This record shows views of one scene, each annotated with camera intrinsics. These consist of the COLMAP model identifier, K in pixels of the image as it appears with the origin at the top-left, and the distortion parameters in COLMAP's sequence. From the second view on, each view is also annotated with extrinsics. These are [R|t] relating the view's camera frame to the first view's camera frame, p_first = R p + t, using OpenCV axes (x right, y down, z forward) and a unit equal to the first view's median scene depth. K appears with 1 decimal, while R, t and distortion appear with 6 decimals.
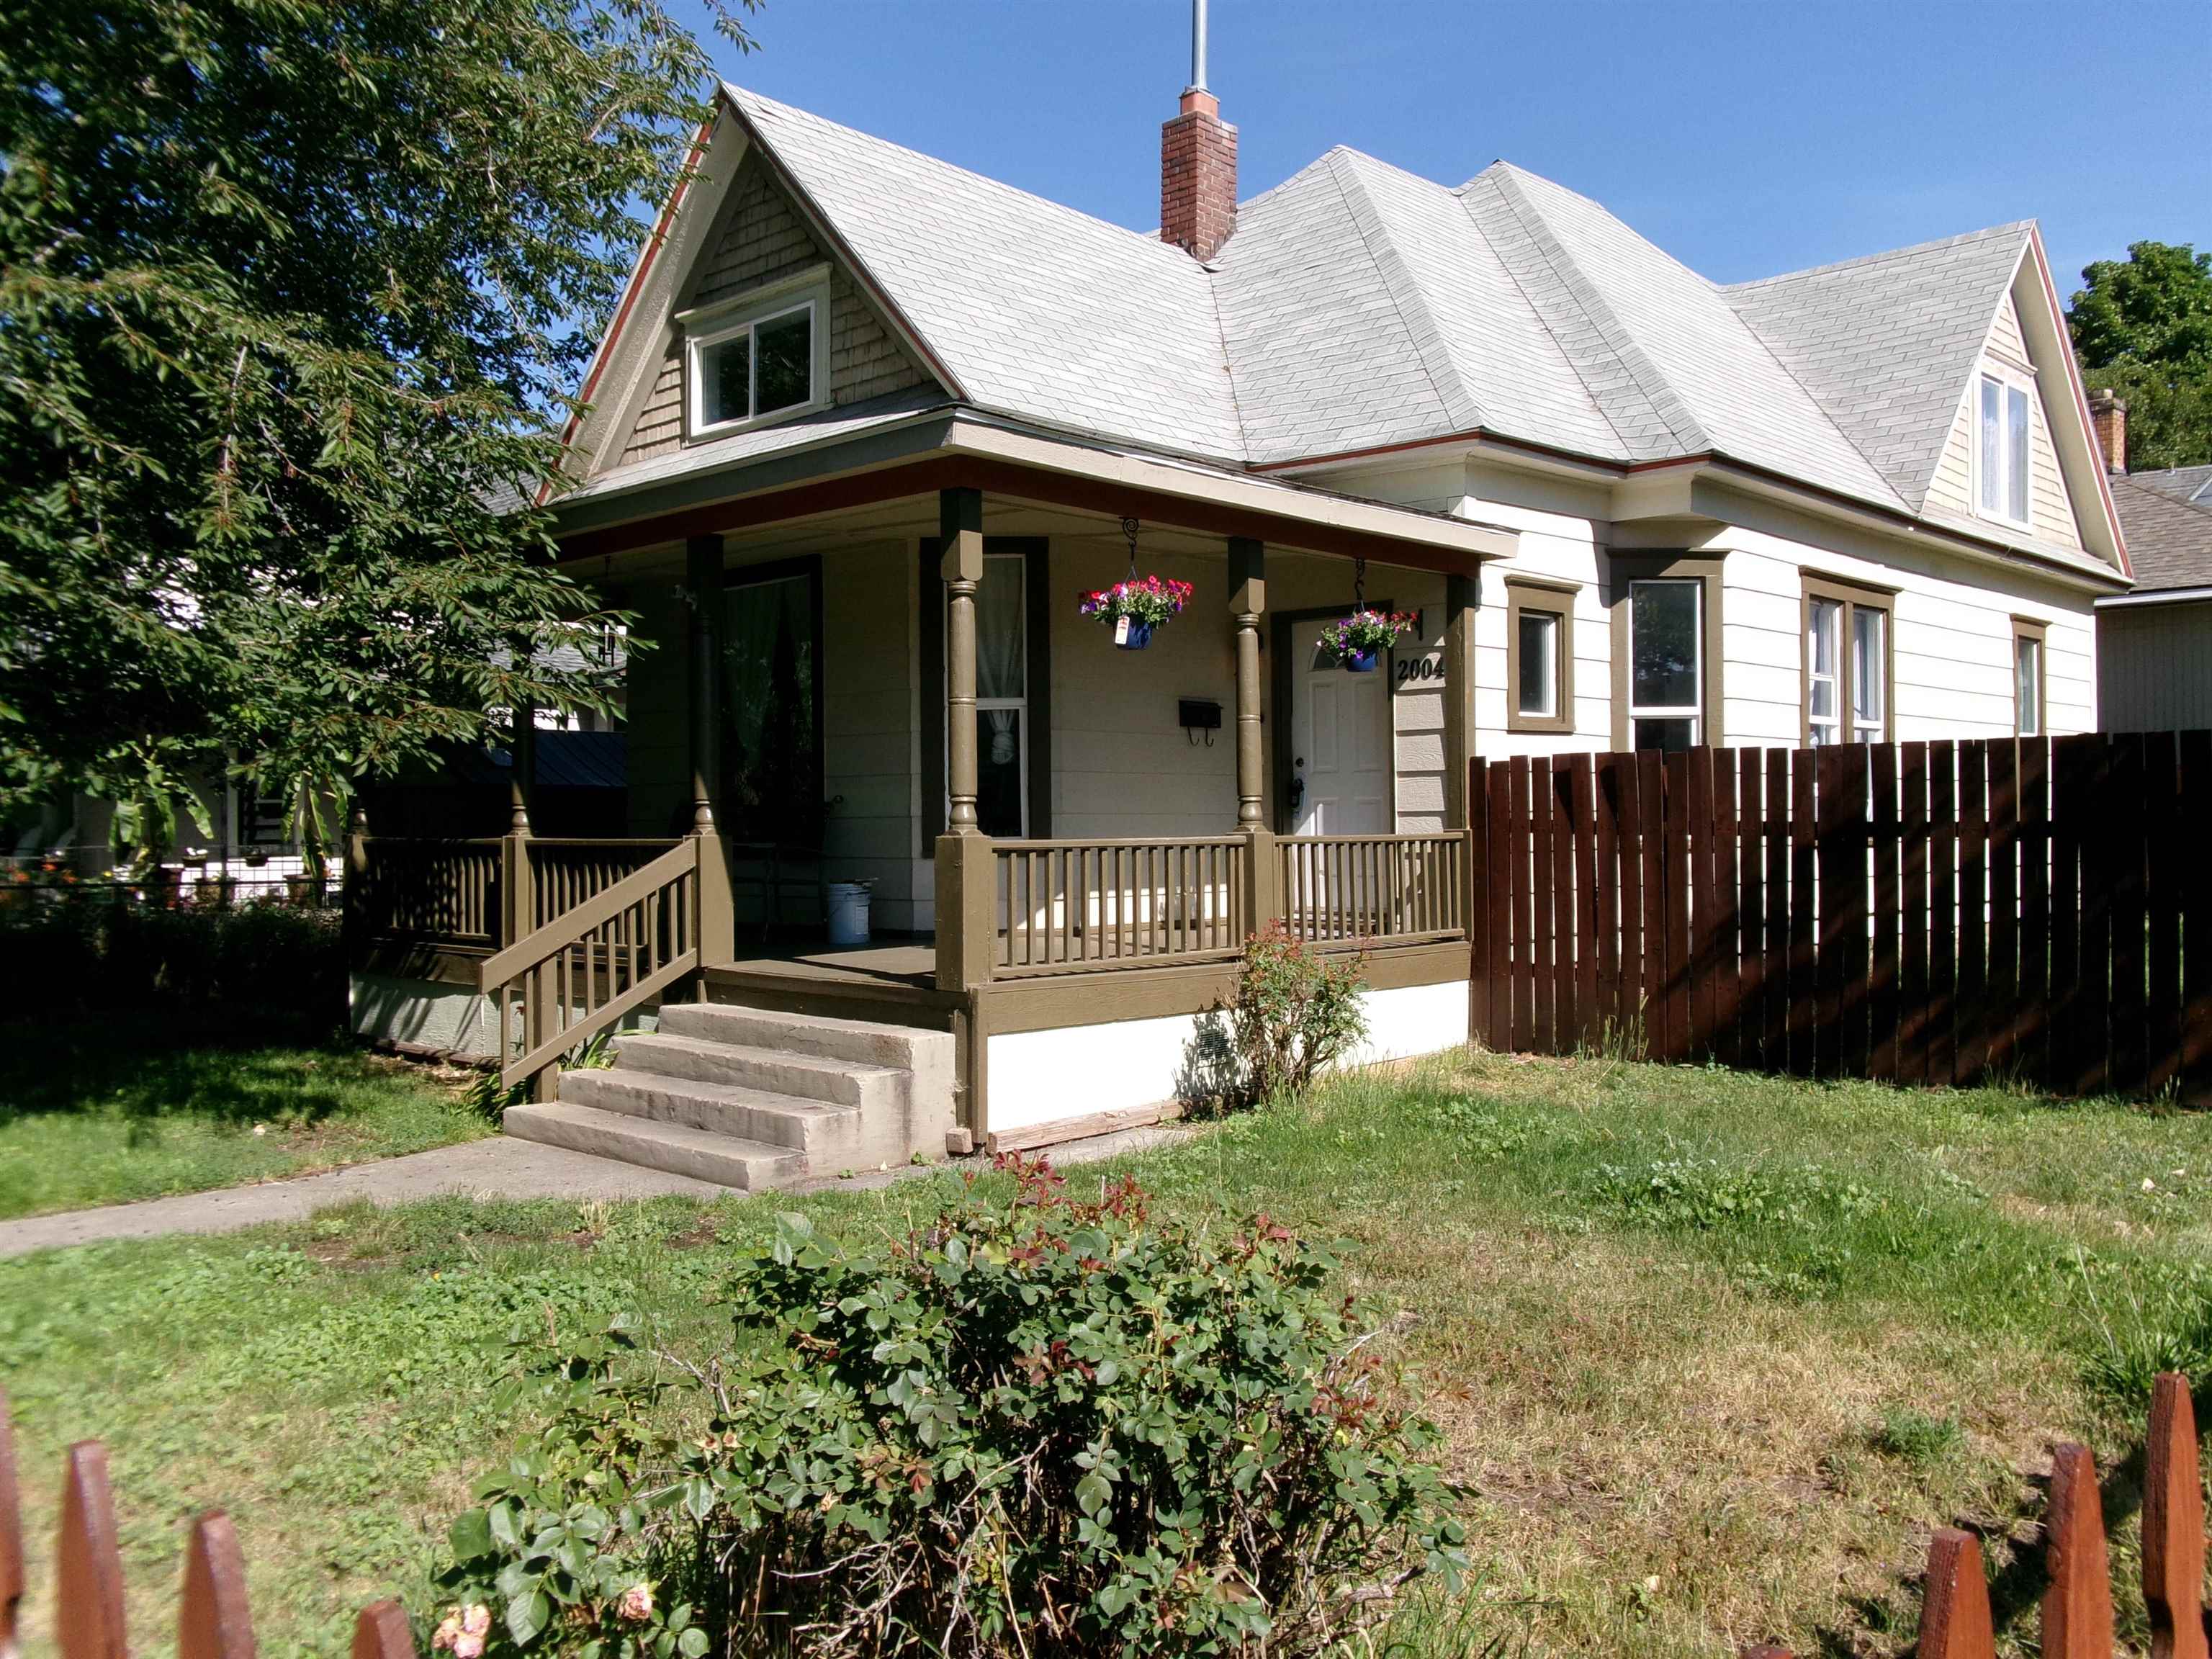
lens RADIAL K [[1811.9, 0, 1106.5], [0, 1811.9, 827.4], [0, 0, 1]] dist [-0.002244, 0.006644]
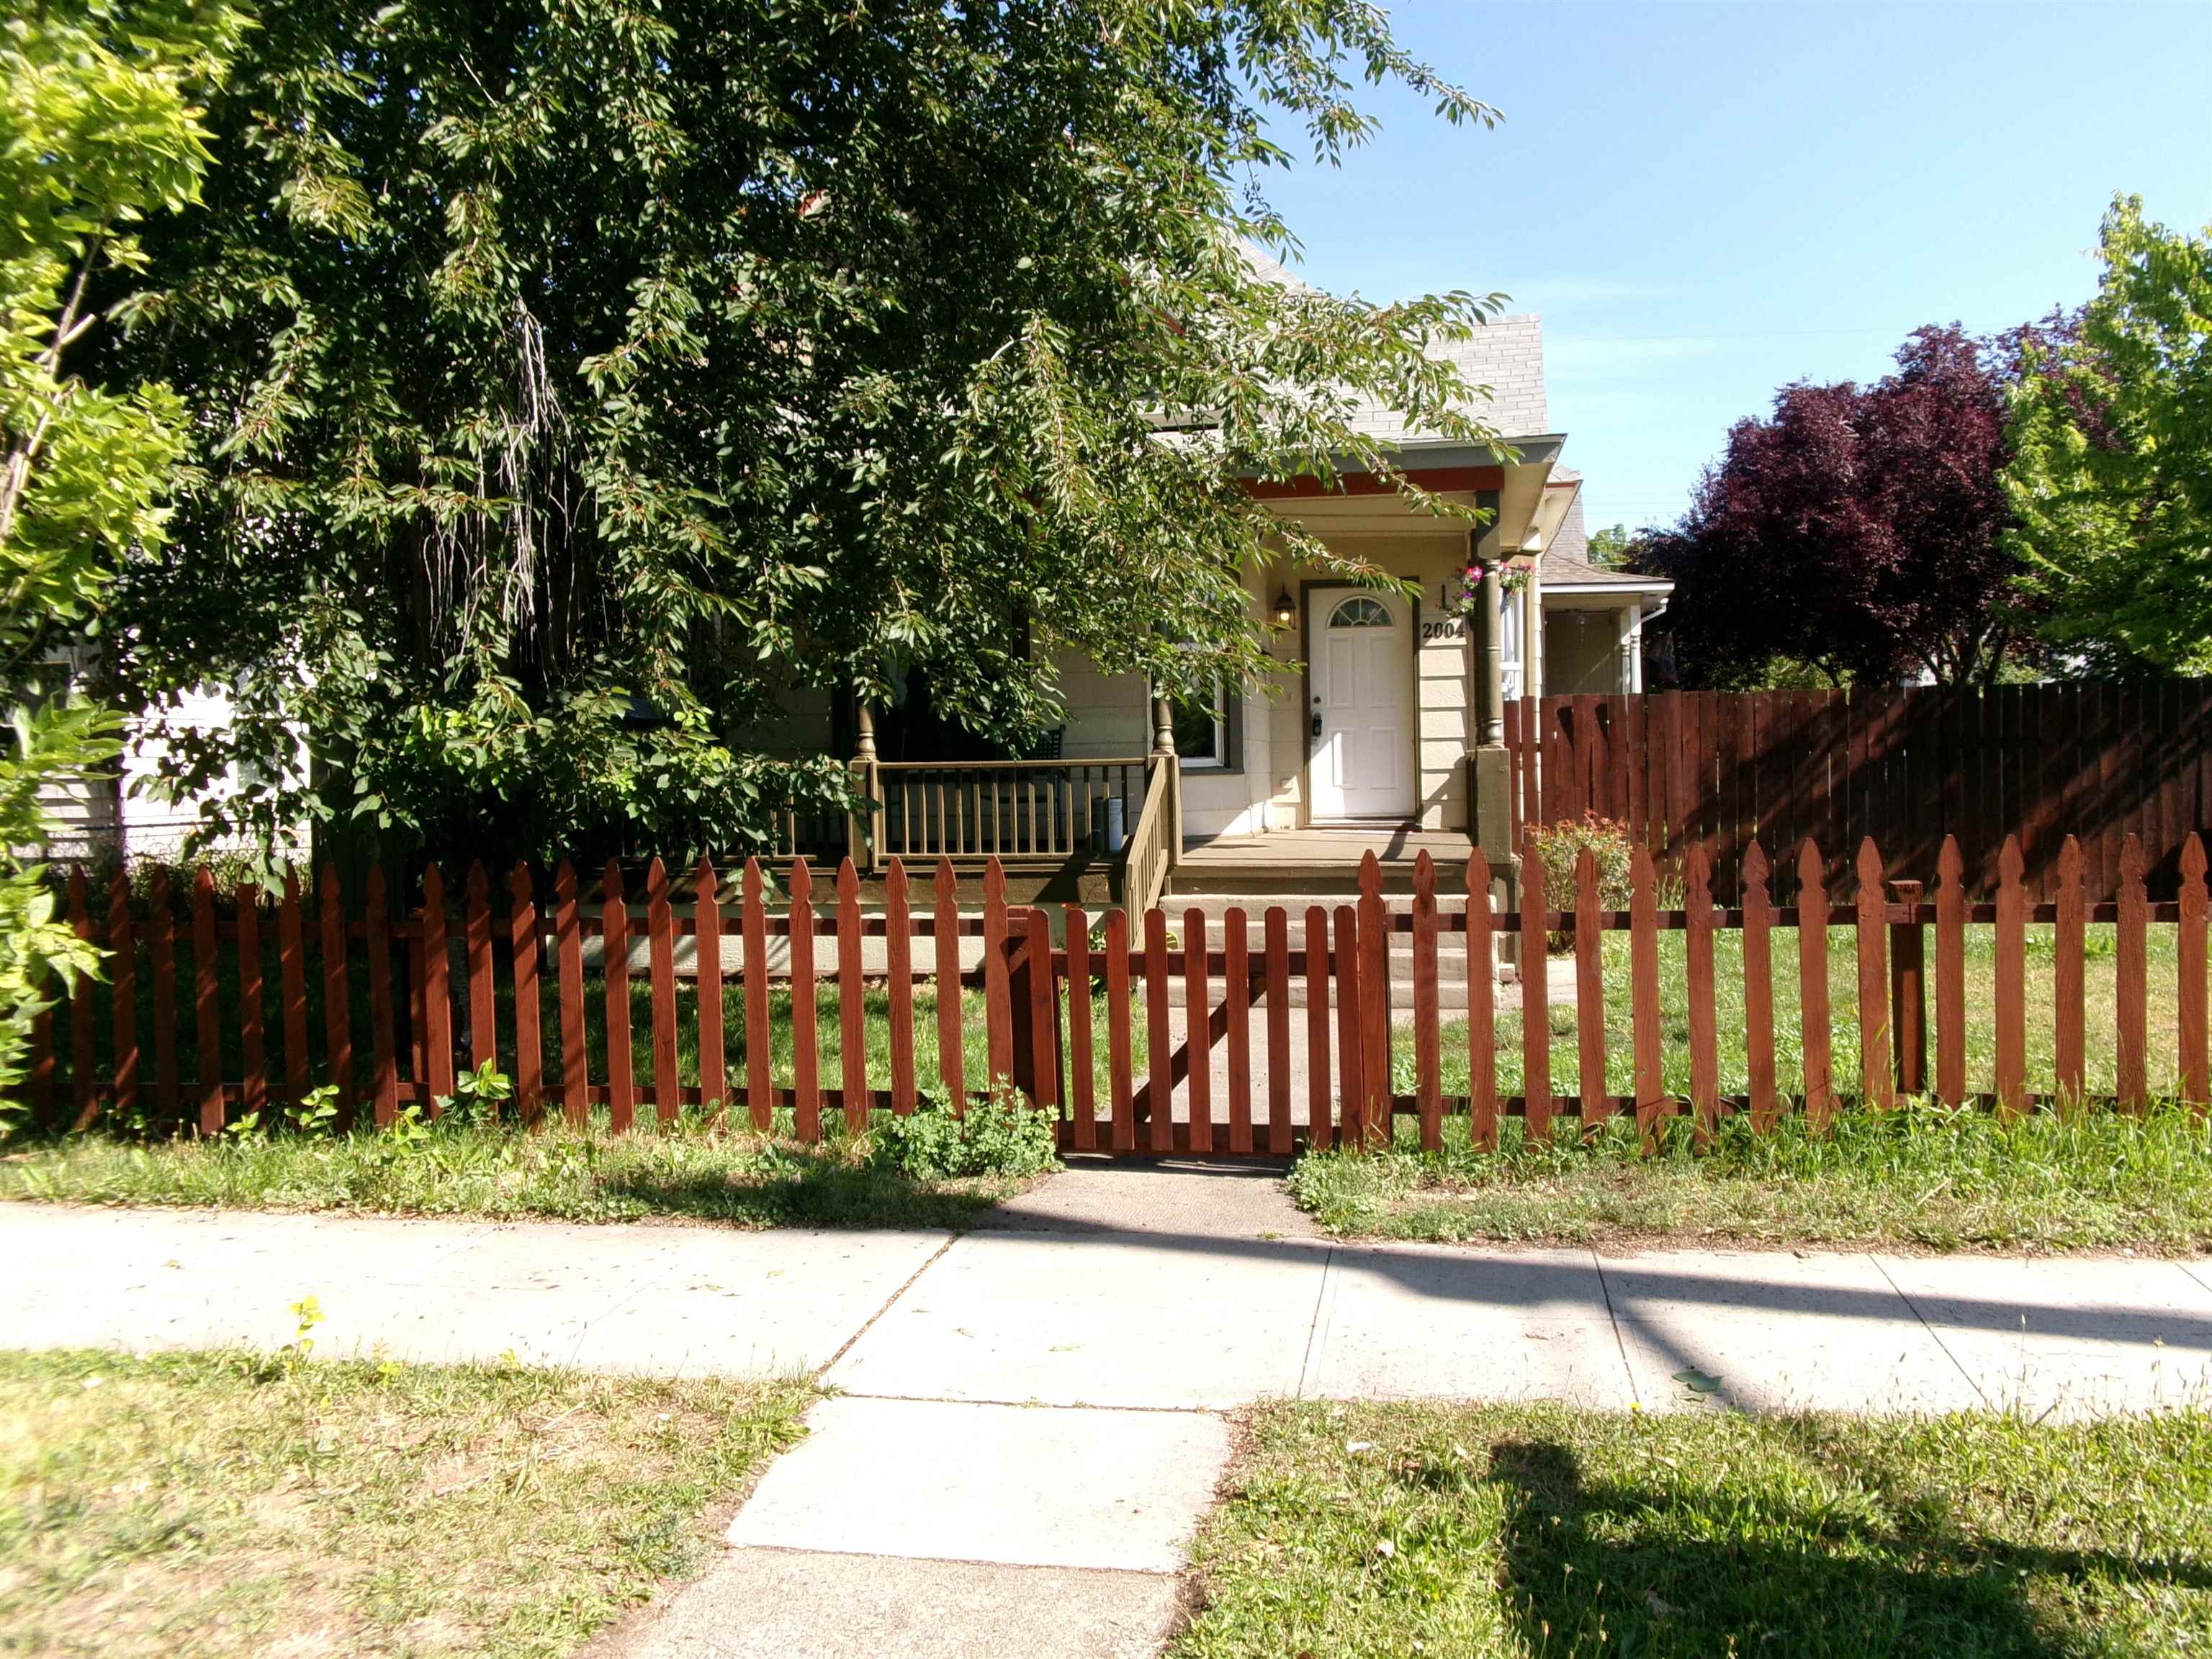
lens RADIAL K [[1812.7, 0, 1106.5], [0, 1812.7, 839.4], [0, 0, 1]] dist [-0.050815, -0.003094]
pose [[0.837654, -0.032293, 0.545245, -0.747422], [0.014385, 0.999209, 0.037081, 0.012837], [-0.546011, -0.023217, 0.837456, 0.021640]]
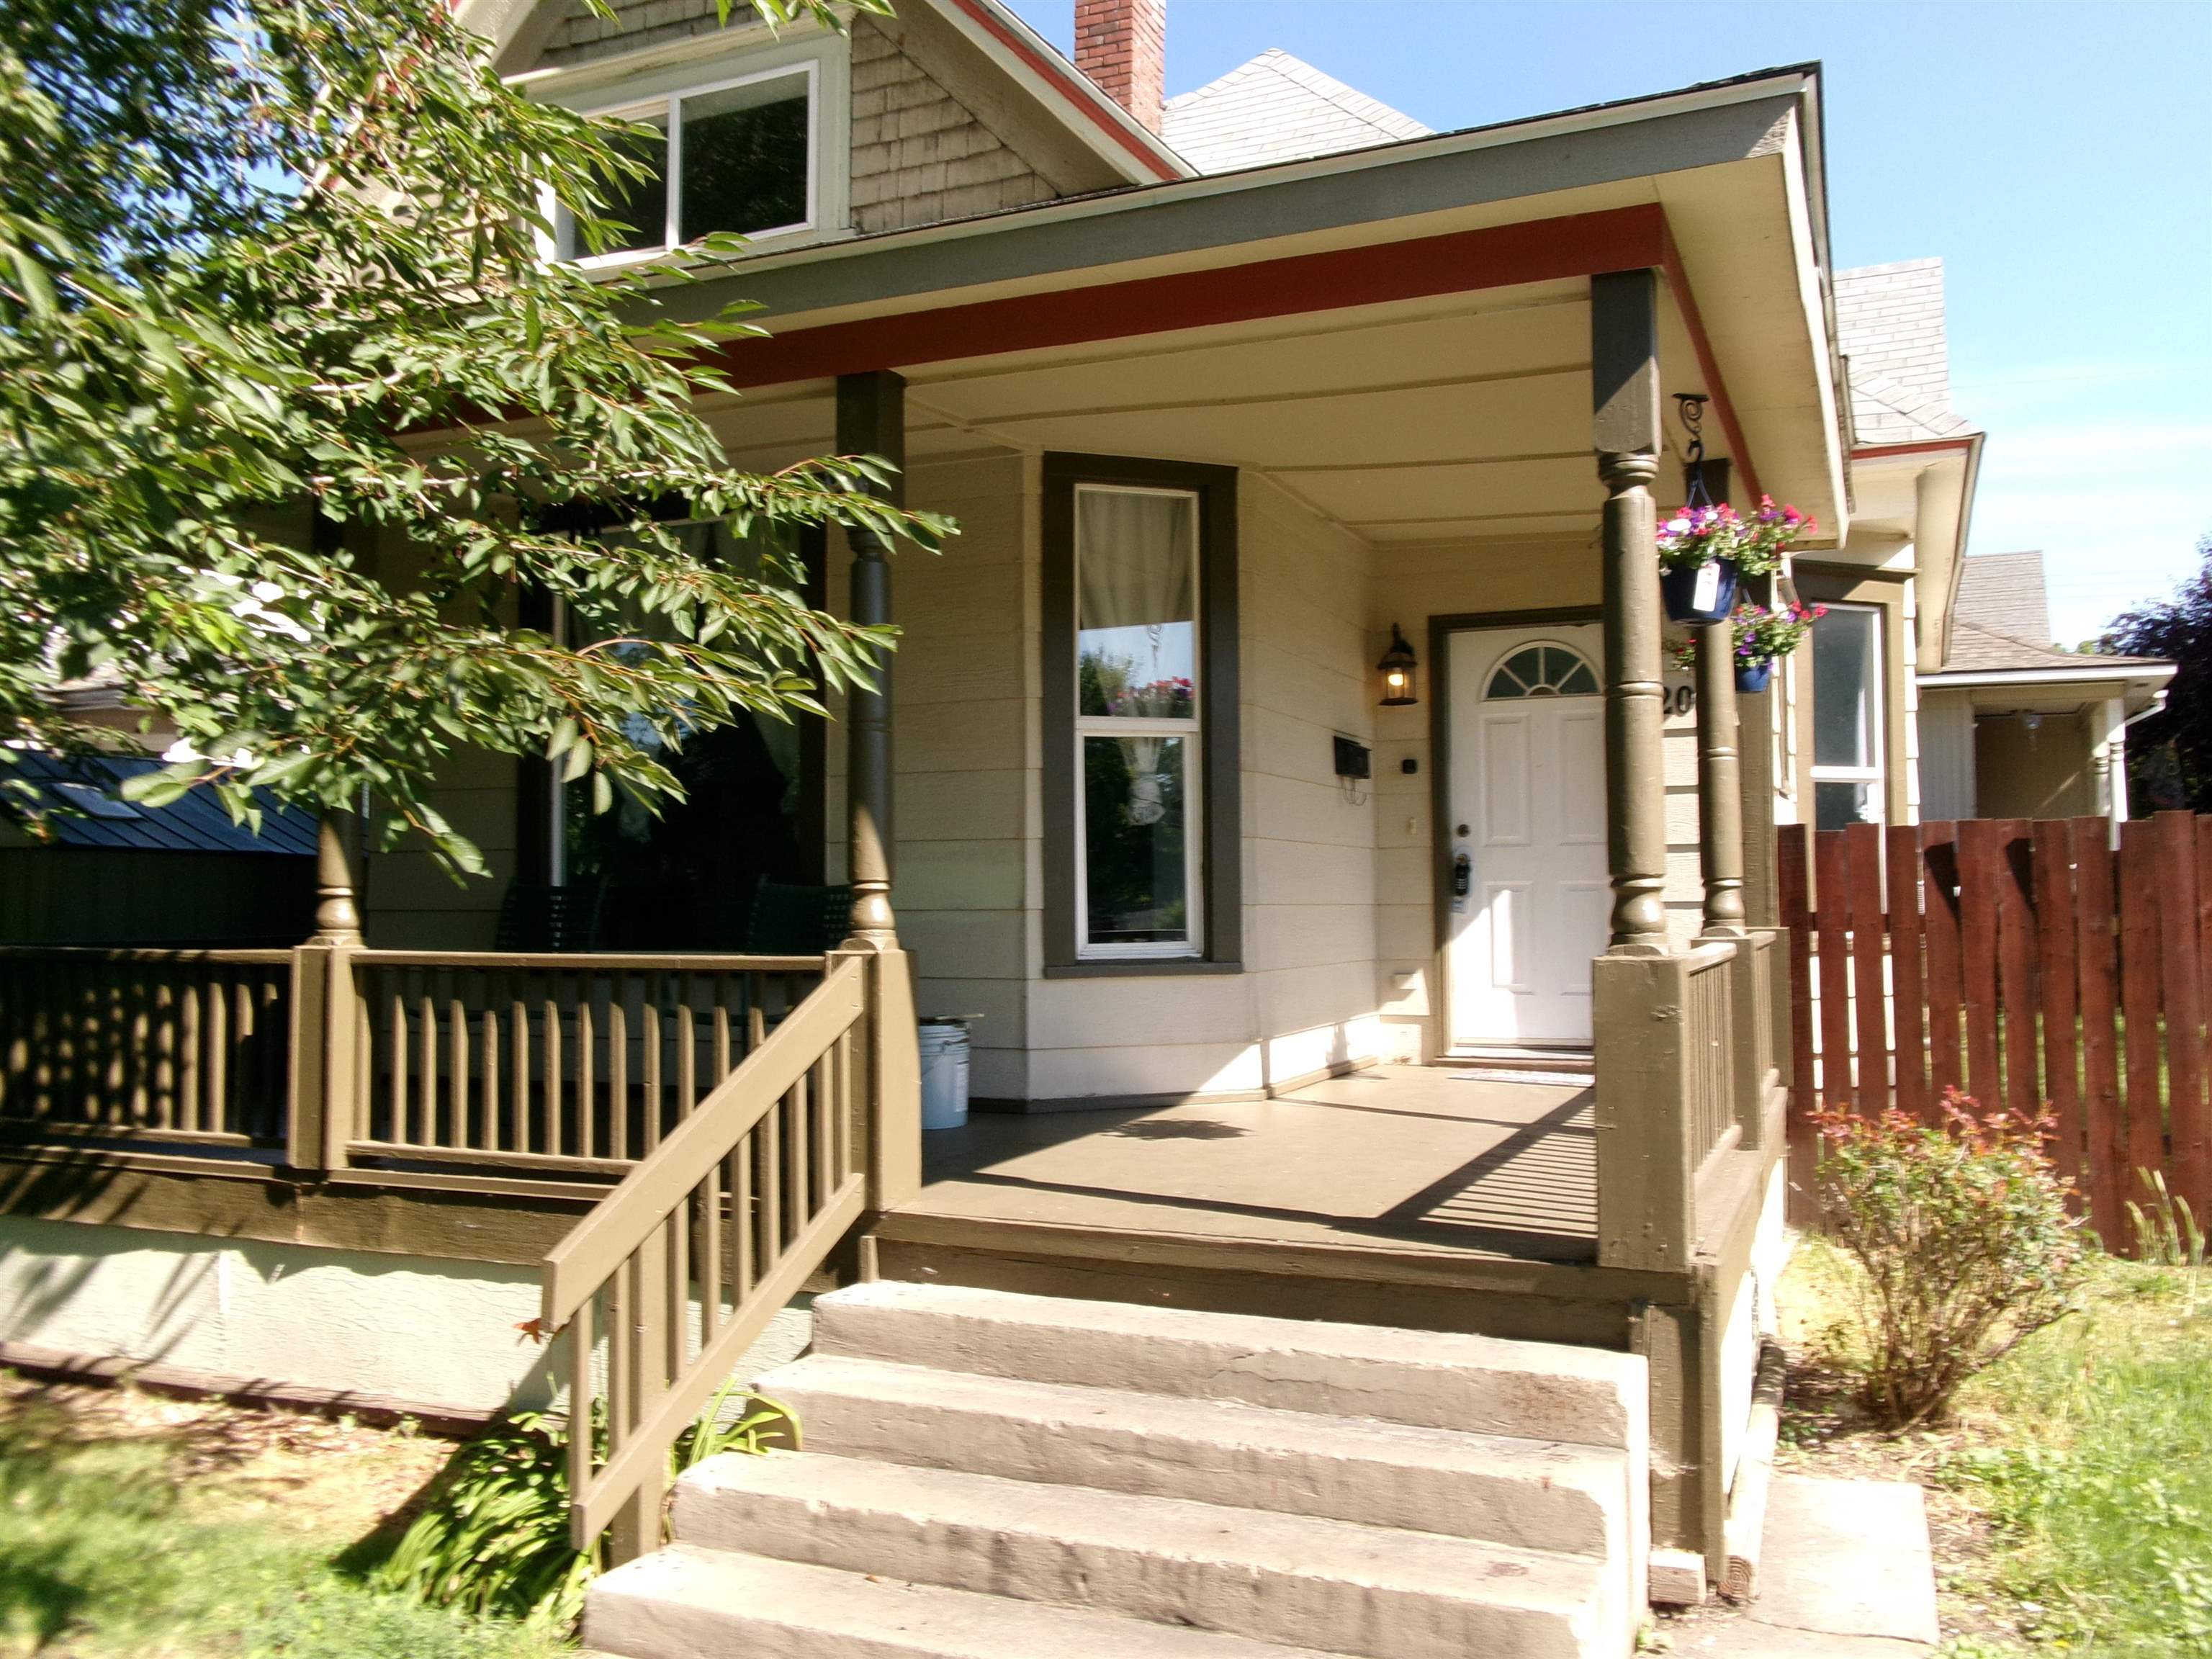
lens RADIAL K [[1827.5, 0, 1108.4], [0, 1827.5, 819.8], [0, 0, 1]] dist [-0.010863, 0.000816]
pose [[0.939406, 0.017773, 0.342346, -0.278394], [-0.001034, 0.998797, -0.049017, -0.005610], [-0.342806, 0.045693, 0.938294, 0.406154]]
